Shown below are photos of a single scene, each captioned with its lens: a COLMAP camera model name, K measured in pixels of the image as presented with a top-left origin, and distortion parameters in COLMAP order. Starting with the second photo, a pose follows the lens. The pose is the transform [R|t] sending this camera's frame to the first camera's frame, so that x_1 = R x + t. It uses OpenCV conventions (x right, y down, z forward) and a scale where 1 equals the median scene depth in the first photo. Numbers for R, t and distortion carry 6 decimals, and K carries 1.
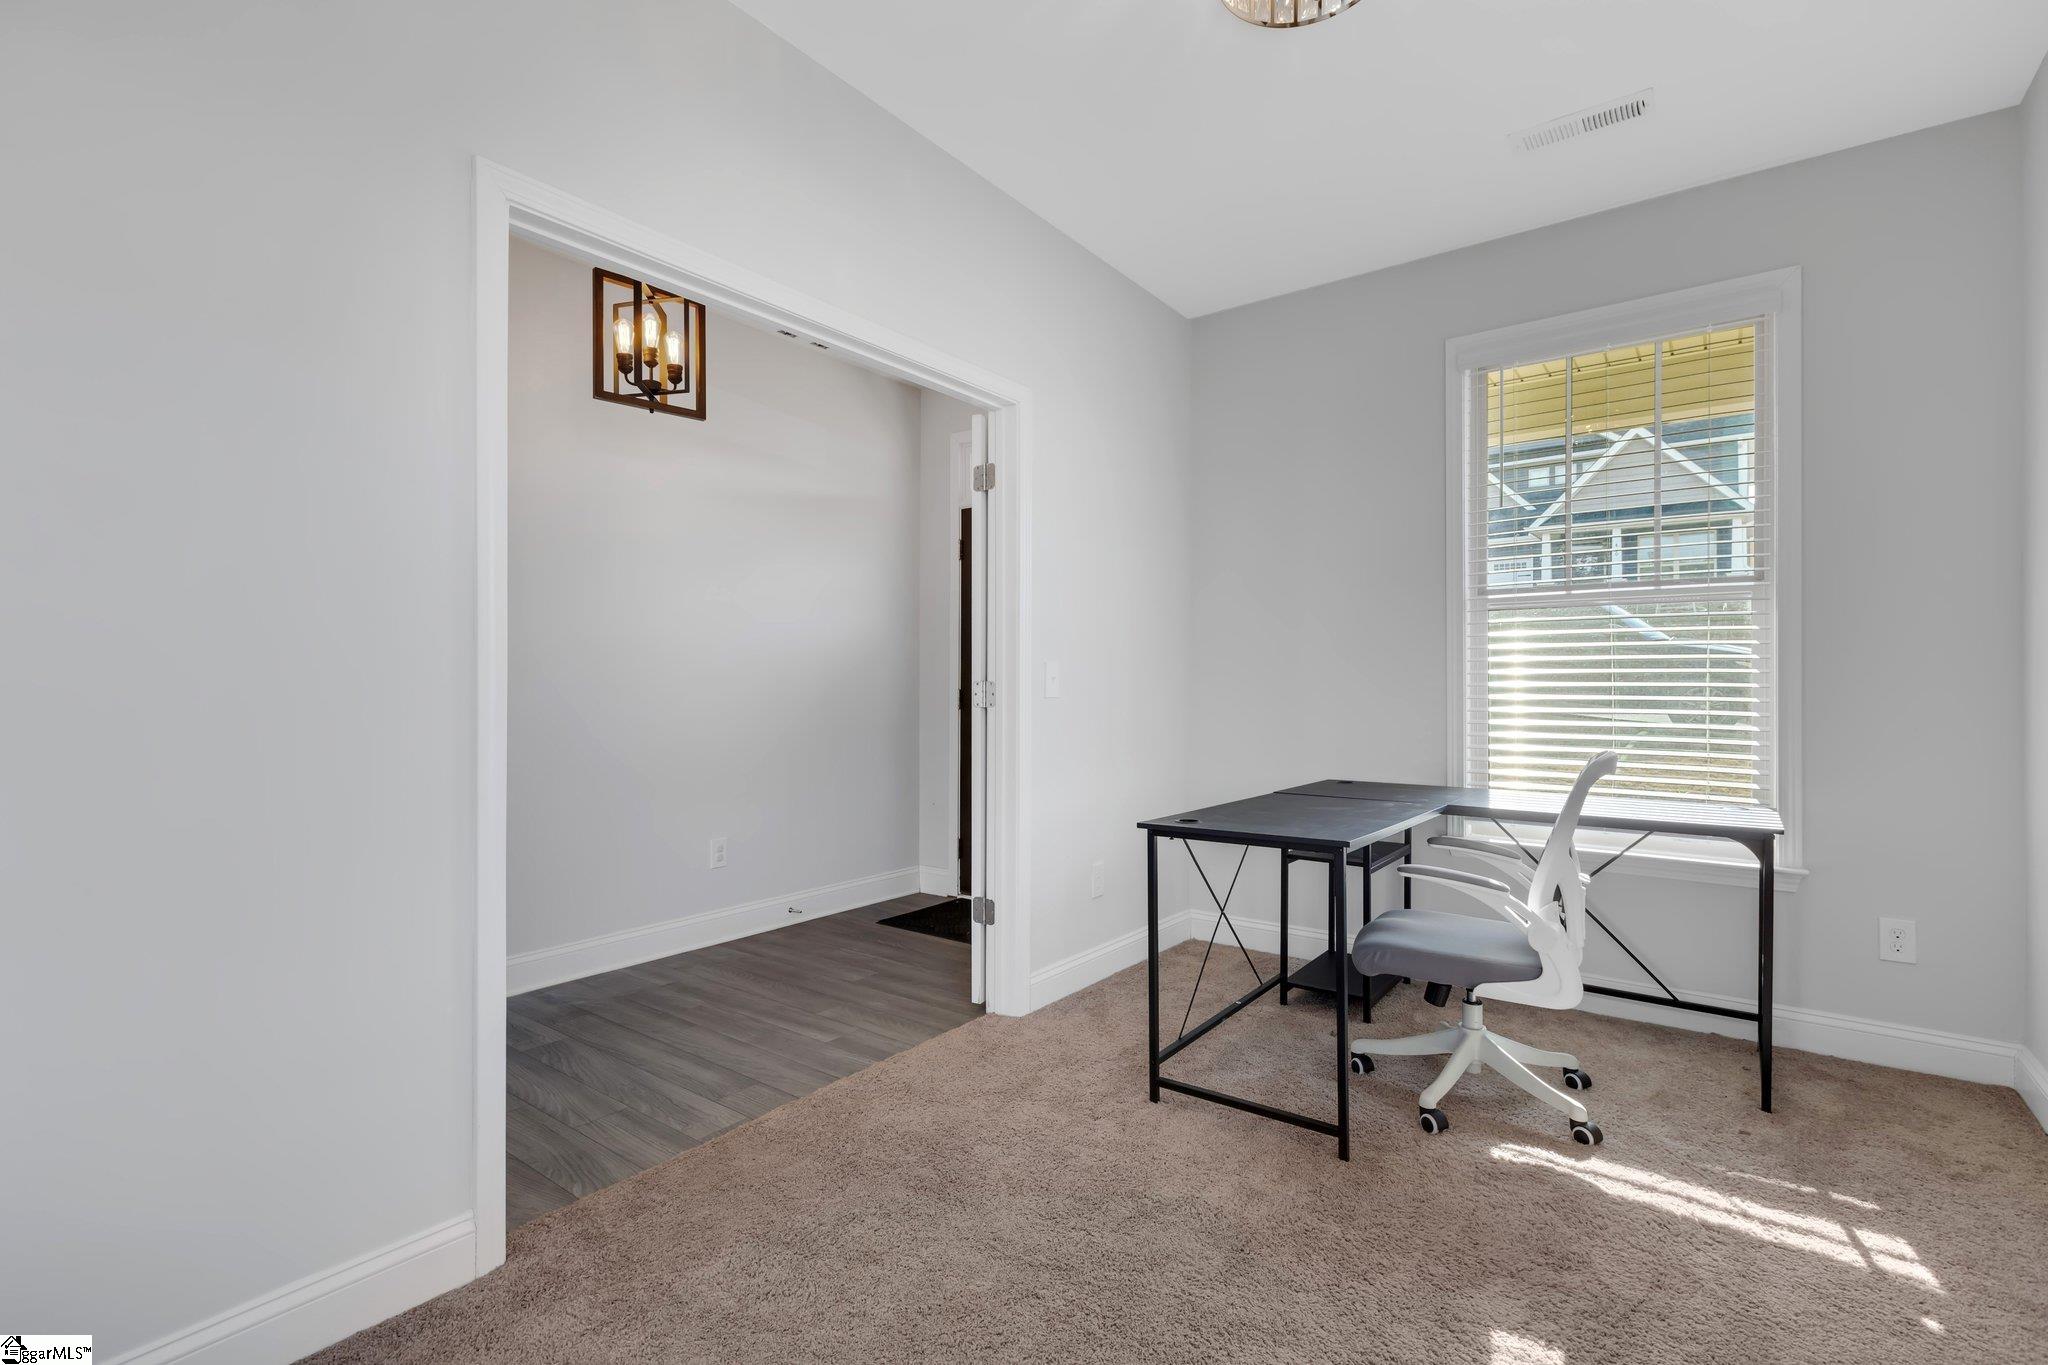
lens RADIAL K [[930.8, 0, 1066.8], [0, 930.8, 684.0], [0, 0, 1]] dist [0.001247, -0.000476]
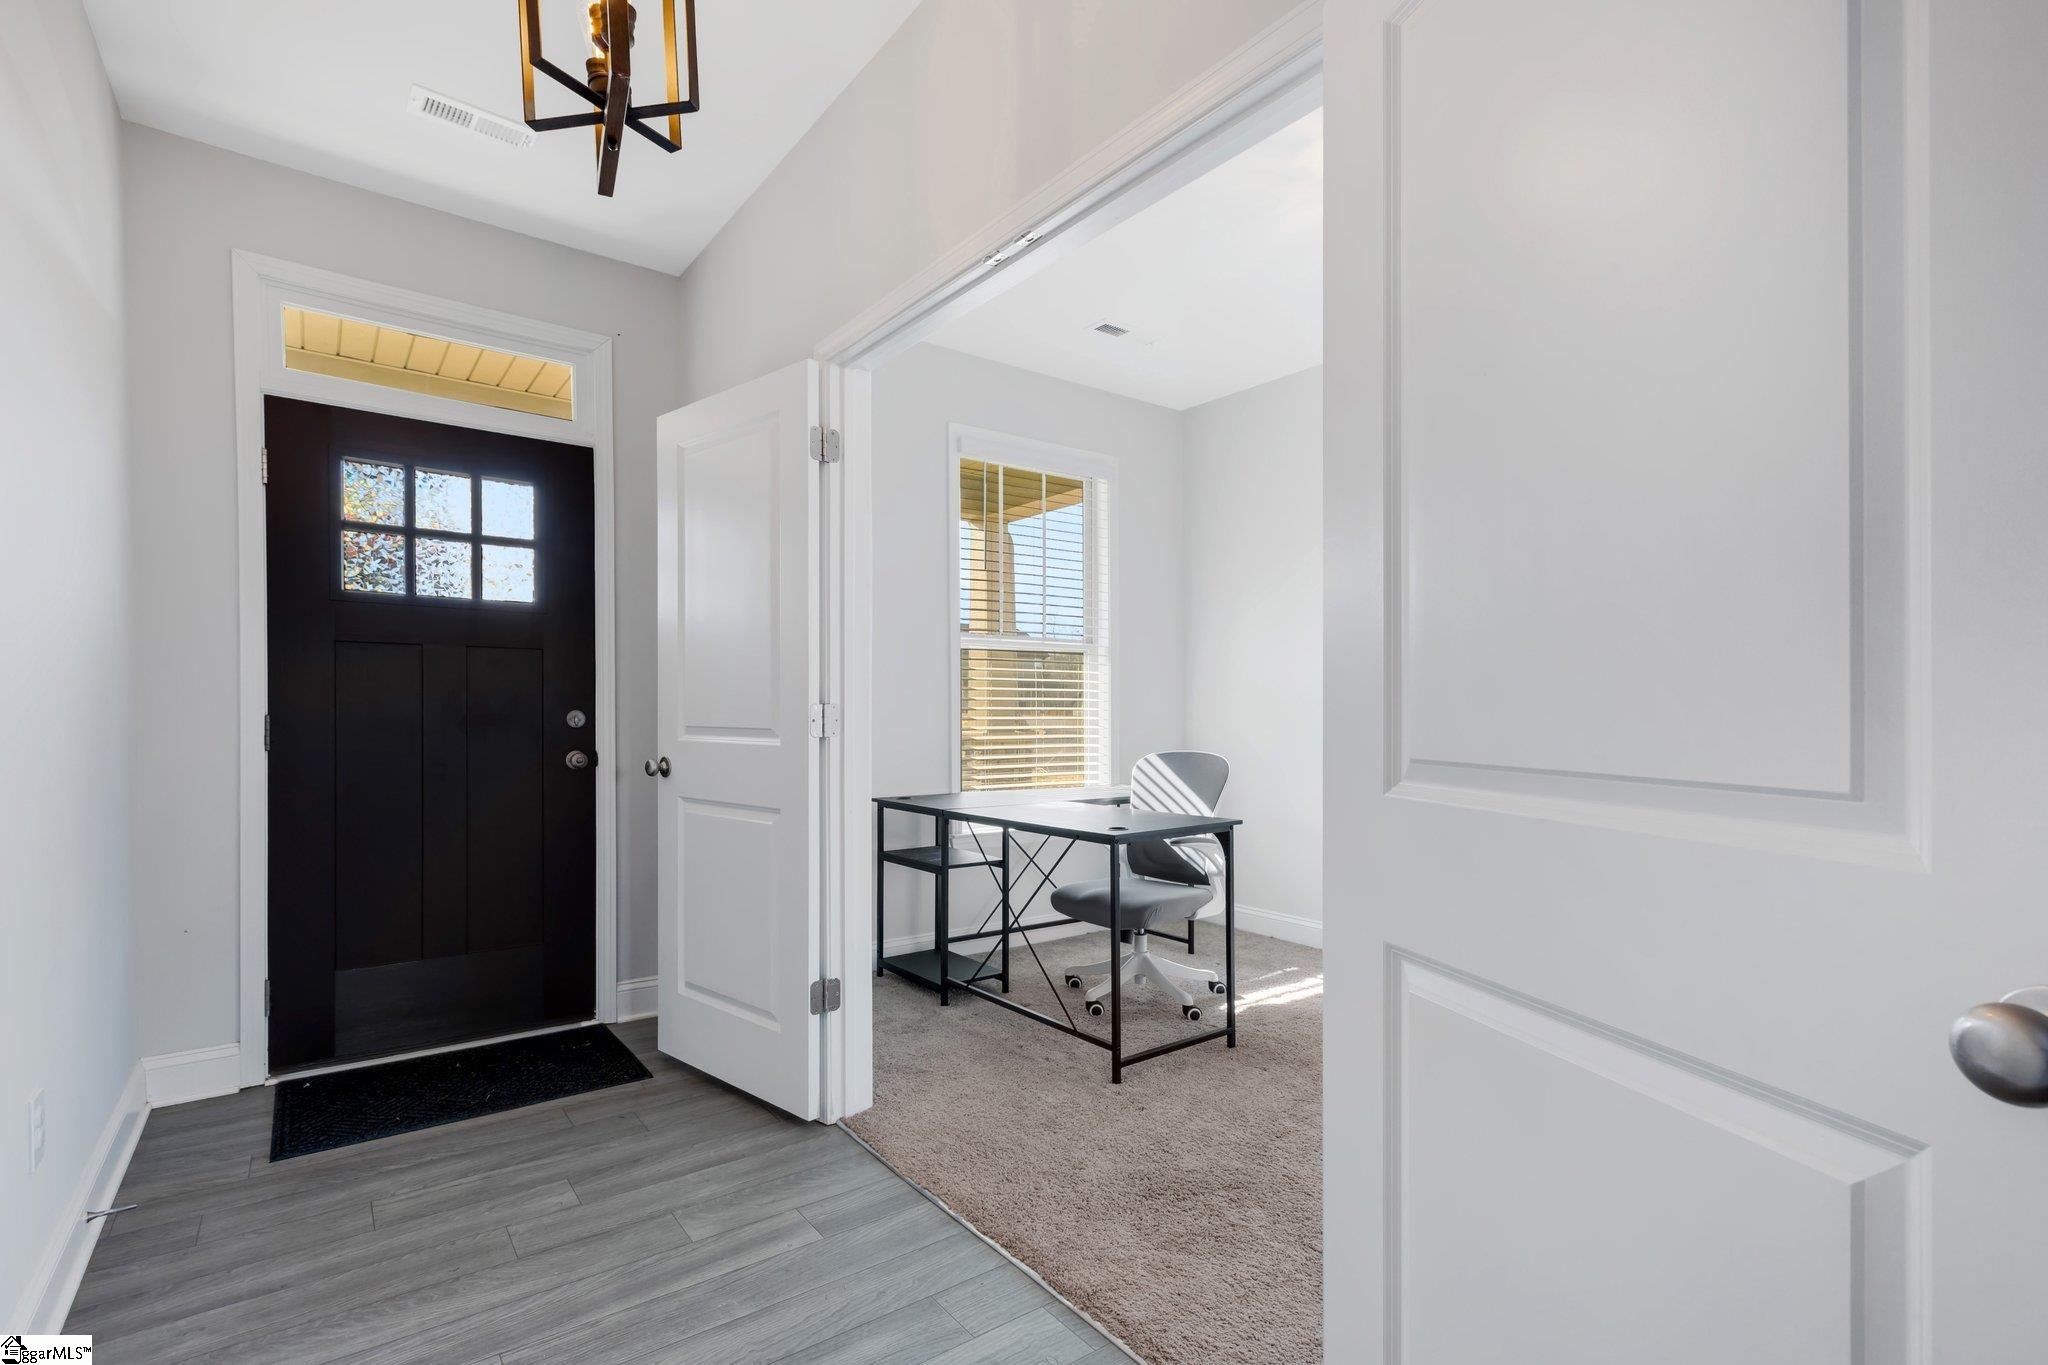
lens RADIAL K [[930.8, 0, 1031.7], [0, 930.8, 682.7], [0, 0, 1]] dist [0.001247, -0.000476]
pose [[0.305177, 0.028941, 0.951856, -0.833006], [-0.001833, 0.999554, -0.029804, 0.004597], [-0.952294, 0.007351, 0.305094, 0.625921]]
